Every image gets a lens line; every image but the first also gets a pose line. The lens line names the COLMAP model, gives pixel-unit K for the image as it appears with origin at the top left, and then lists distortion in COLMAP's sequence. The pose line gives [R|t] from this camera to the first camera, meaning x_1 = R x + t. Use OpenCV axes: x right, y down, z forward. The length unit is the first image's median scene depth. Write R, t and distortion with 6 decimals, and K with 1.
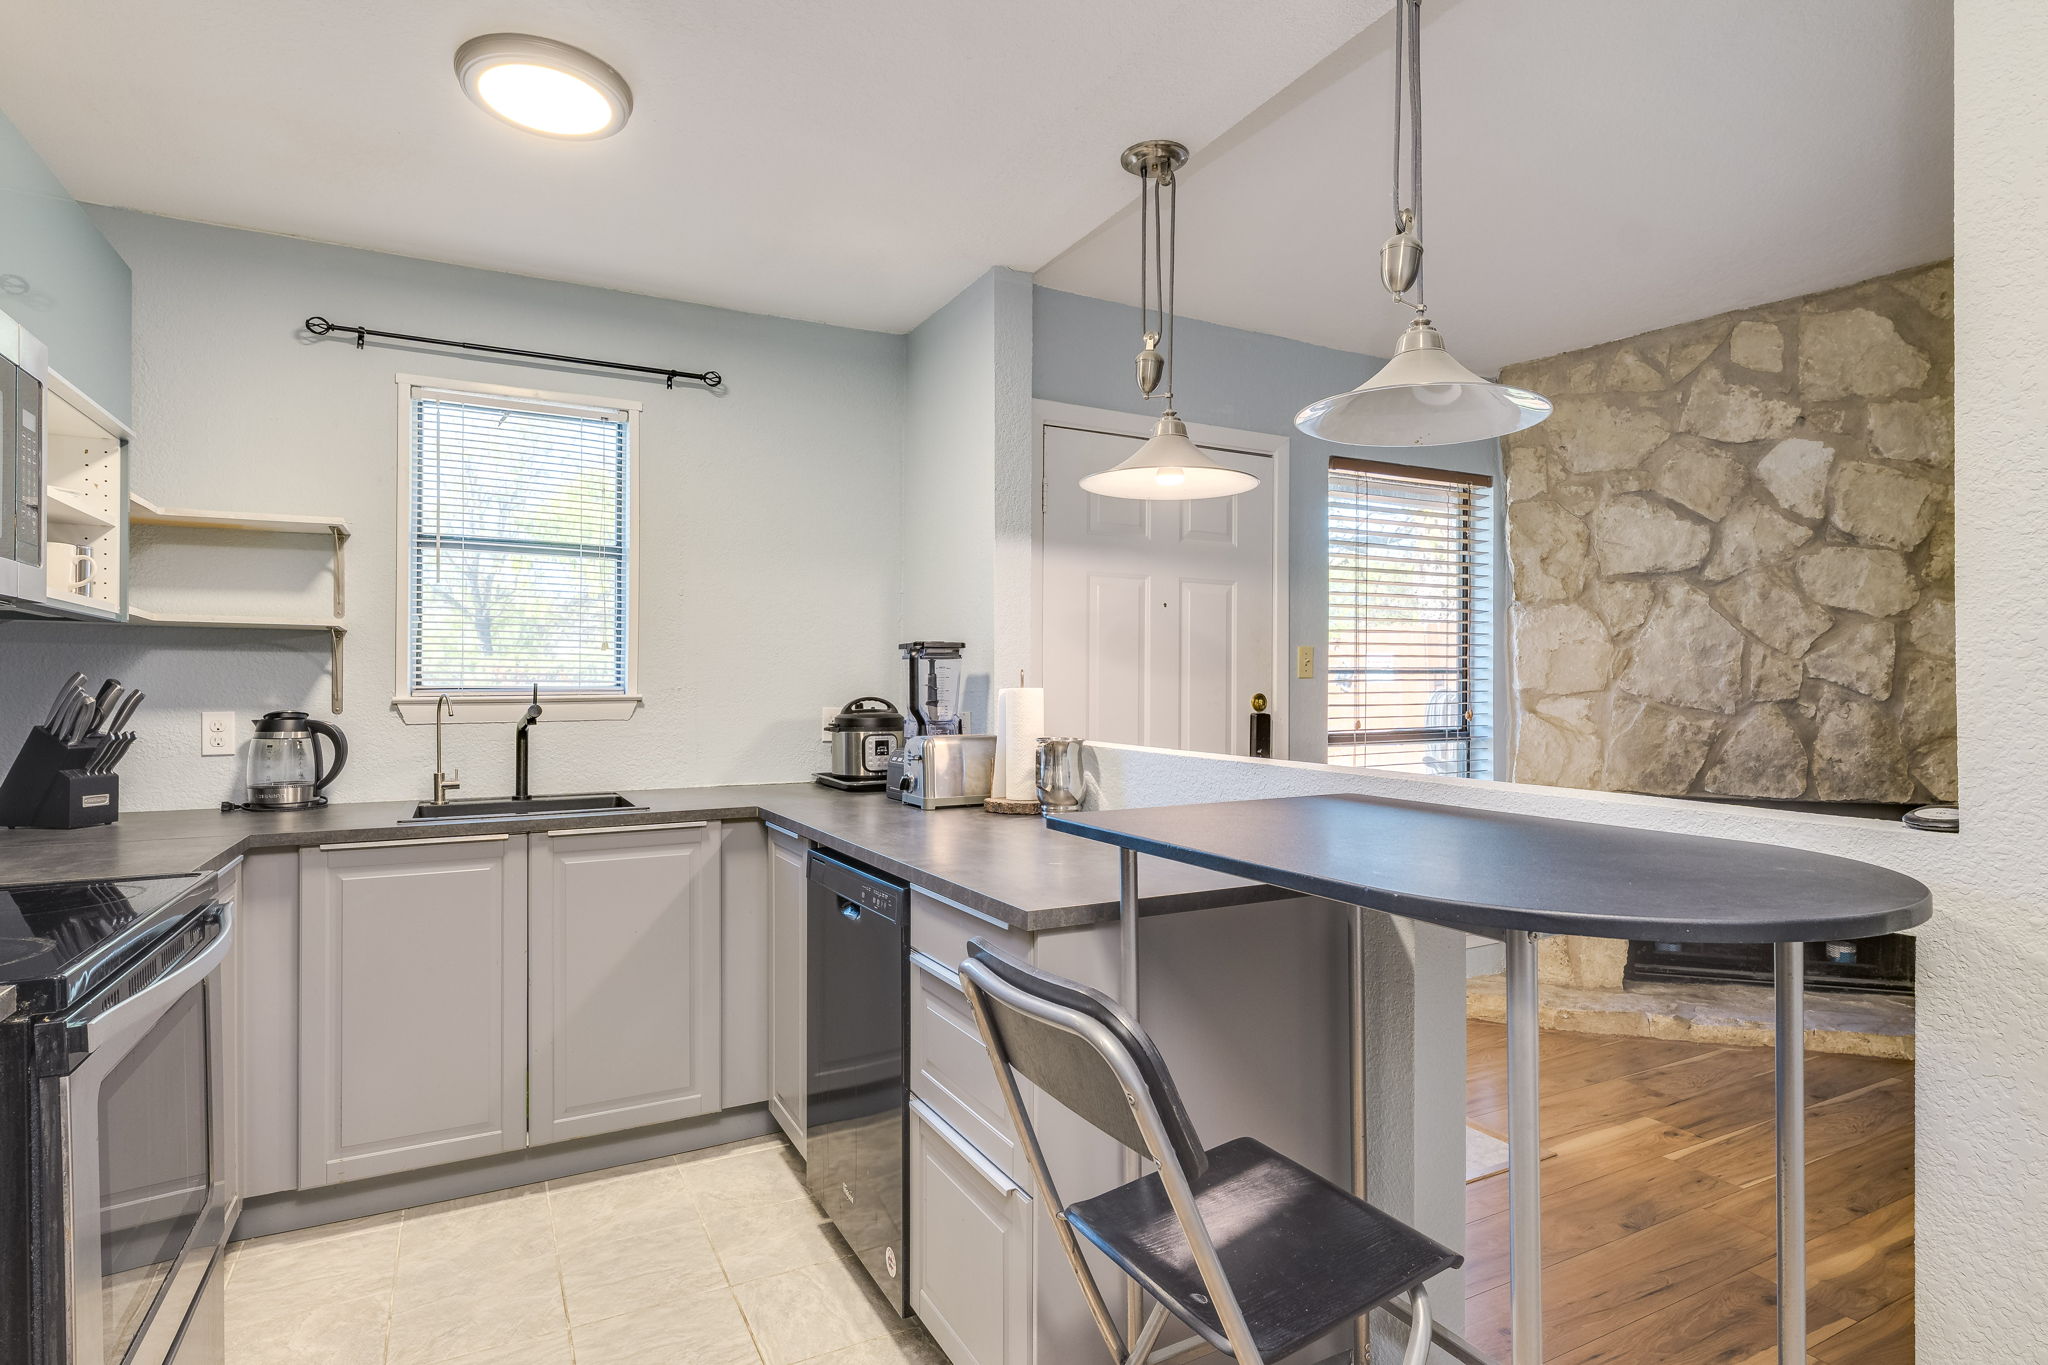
lens RADIAL K [[1053.1, 0, 1041.4], [0, 1053.1, 686.5], [0, 0, 1]] dist [0.005693, -0.001291]
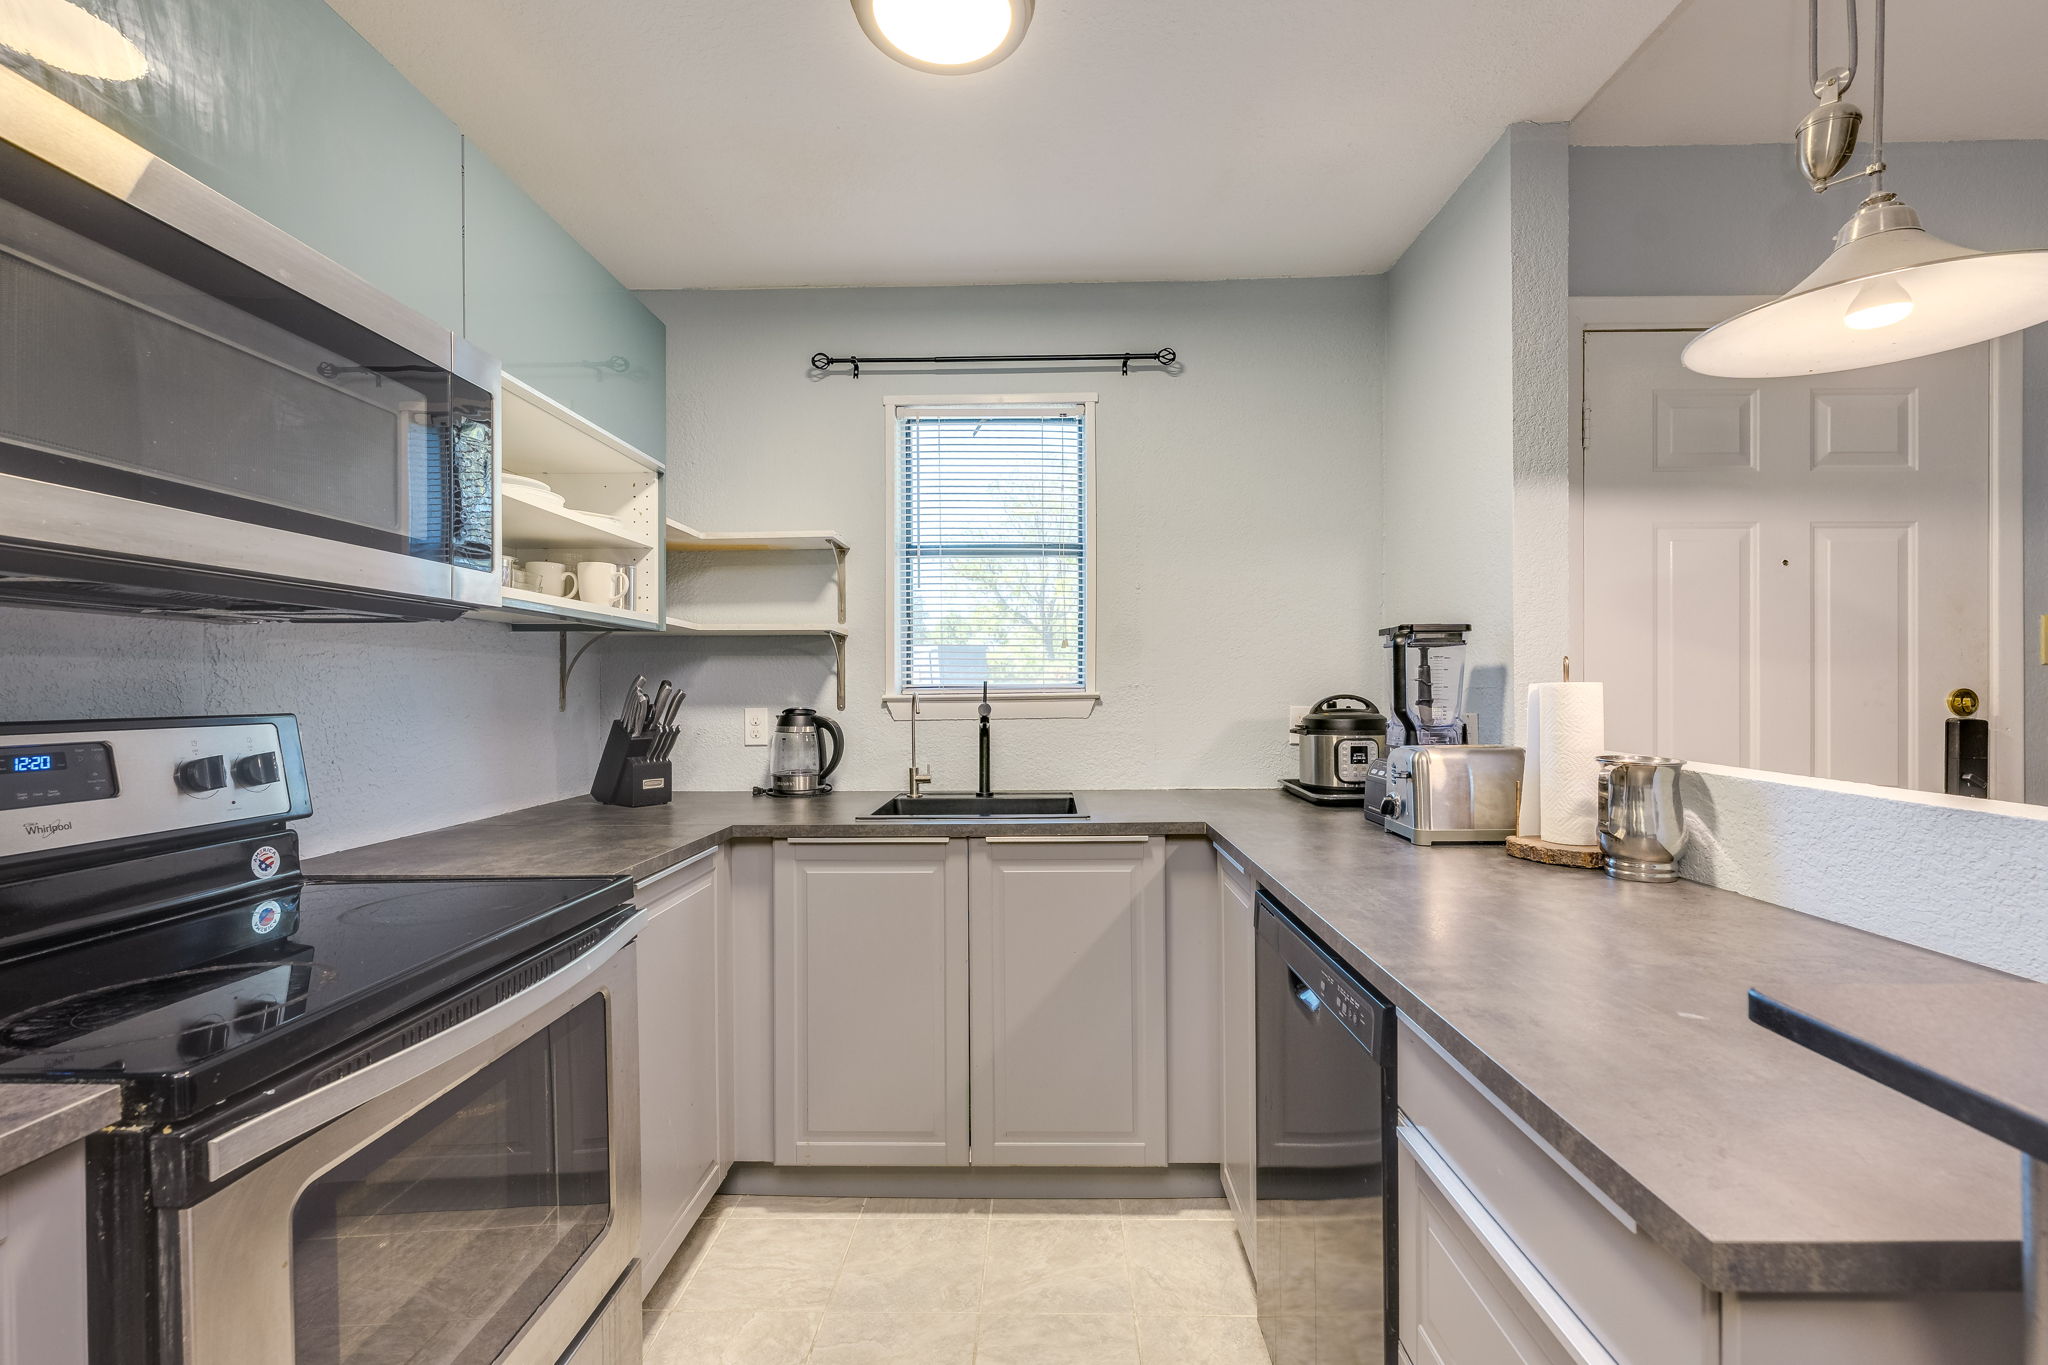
lens RADIAL K [[881.6, 0, 1029.0], [0, 881.6, 682.2], [0, 0, 1]] dist [0.003045, -0.000066]
pose [[0.868416, -0.007316, -0.495782, -0.033916], [0.006668, 0.999973, -0.003076, 0.000449], [0.495791, -0.000635, 0.868442, 0.283851]]
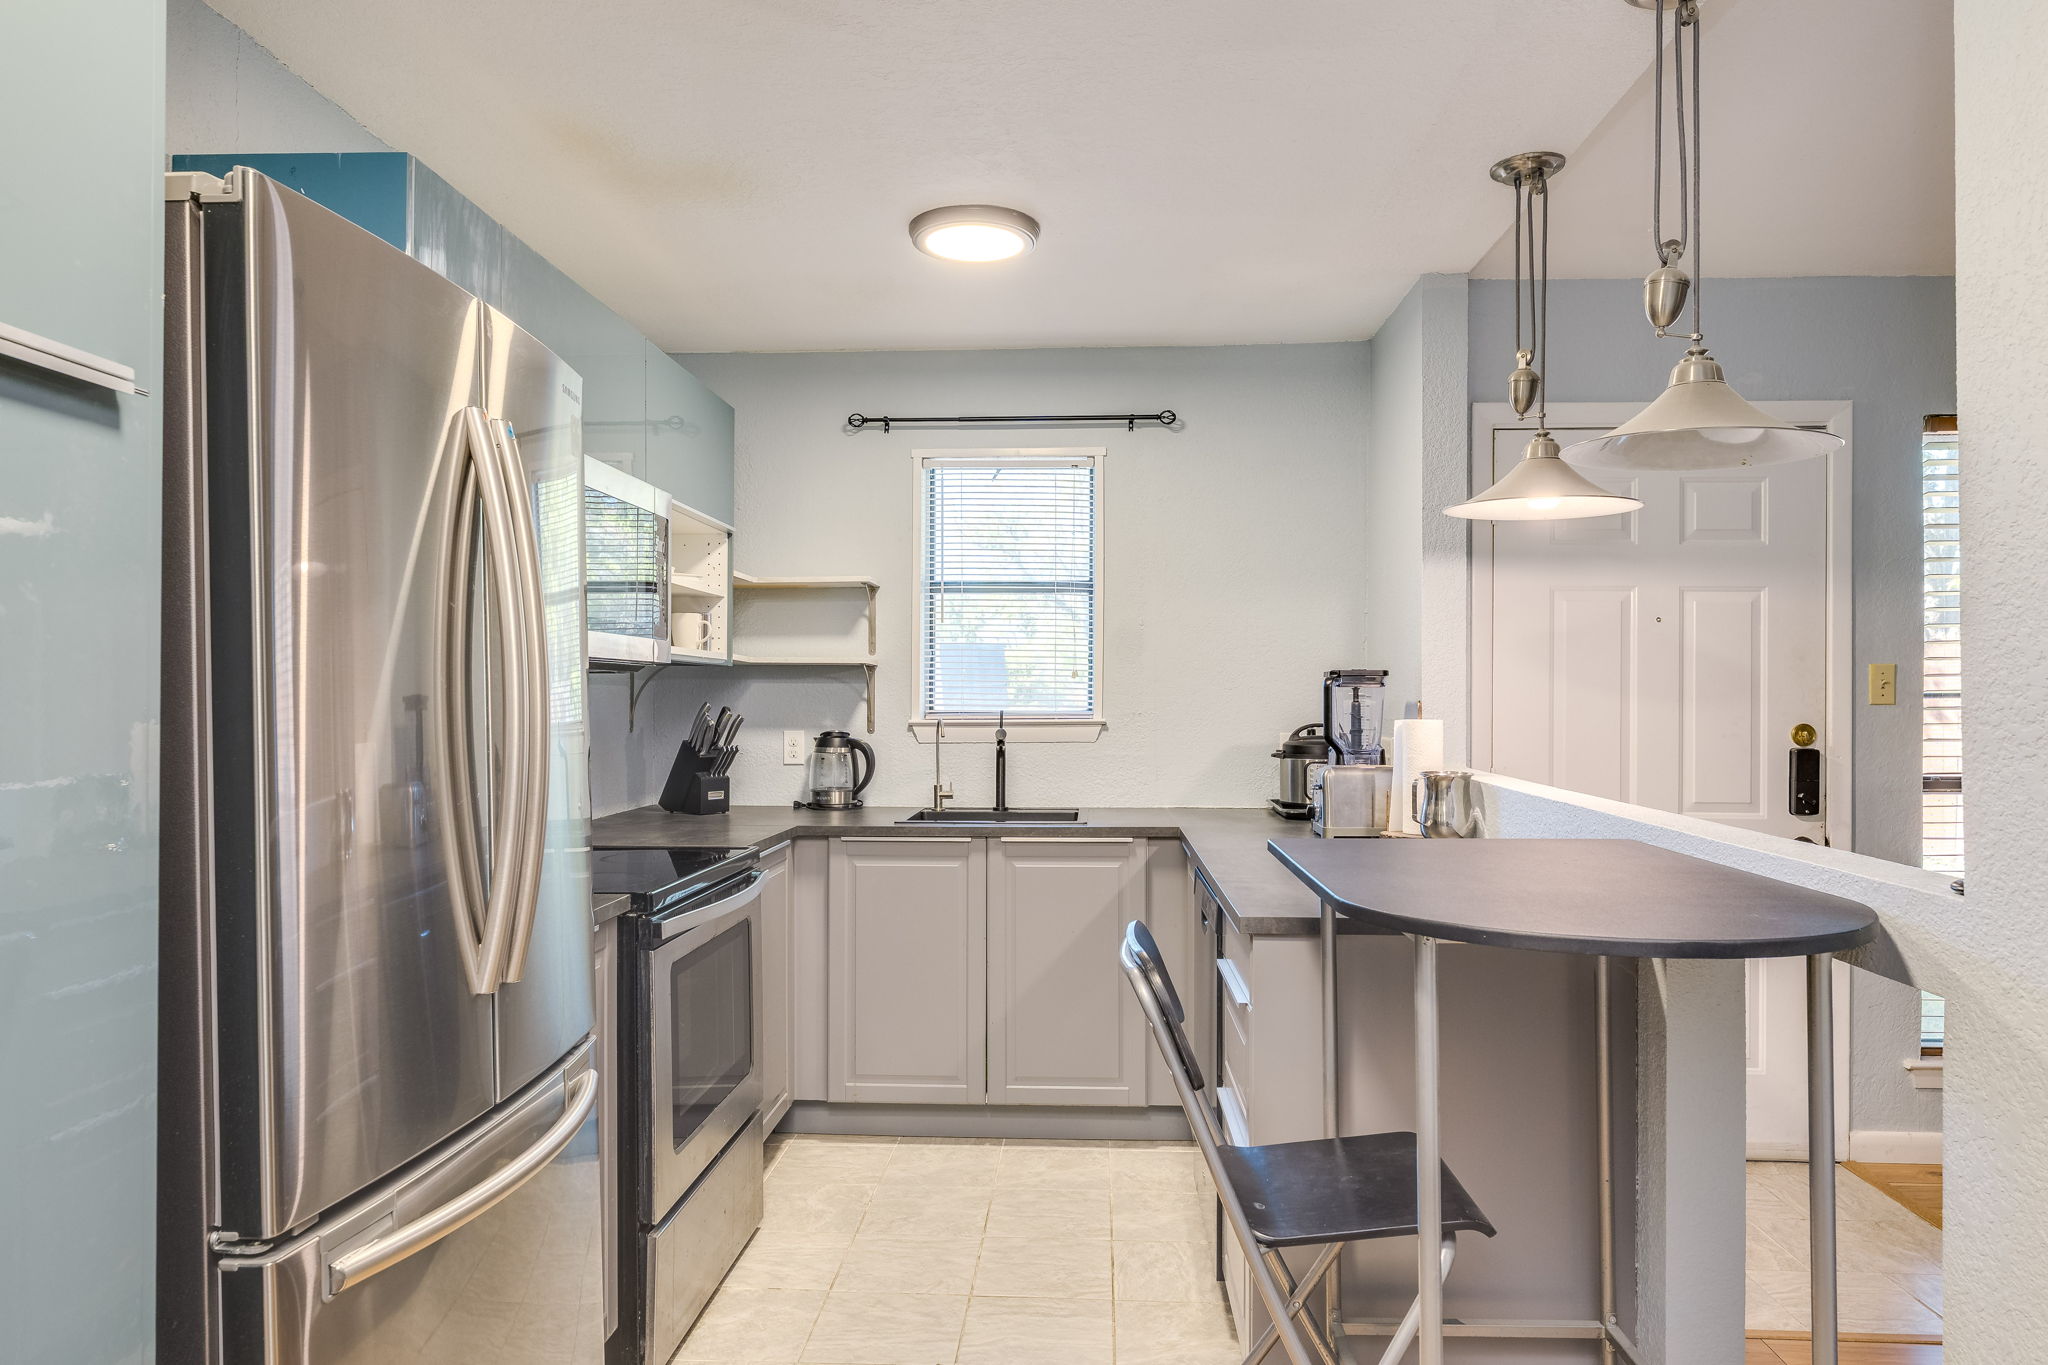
lens RADIAL K [[1301.5, 0, 1050.4], [0, 1301.5, 692.2], [0, 0, 1]] dist [0.004244, 0.001189]
pose [[0.861929, 0.000703, -0.507028, 0.269790], [-0.001468, 0.999998, -0.001109, -0.019760], [0.507026, 0.001700, 0.861929, -0.189964]]
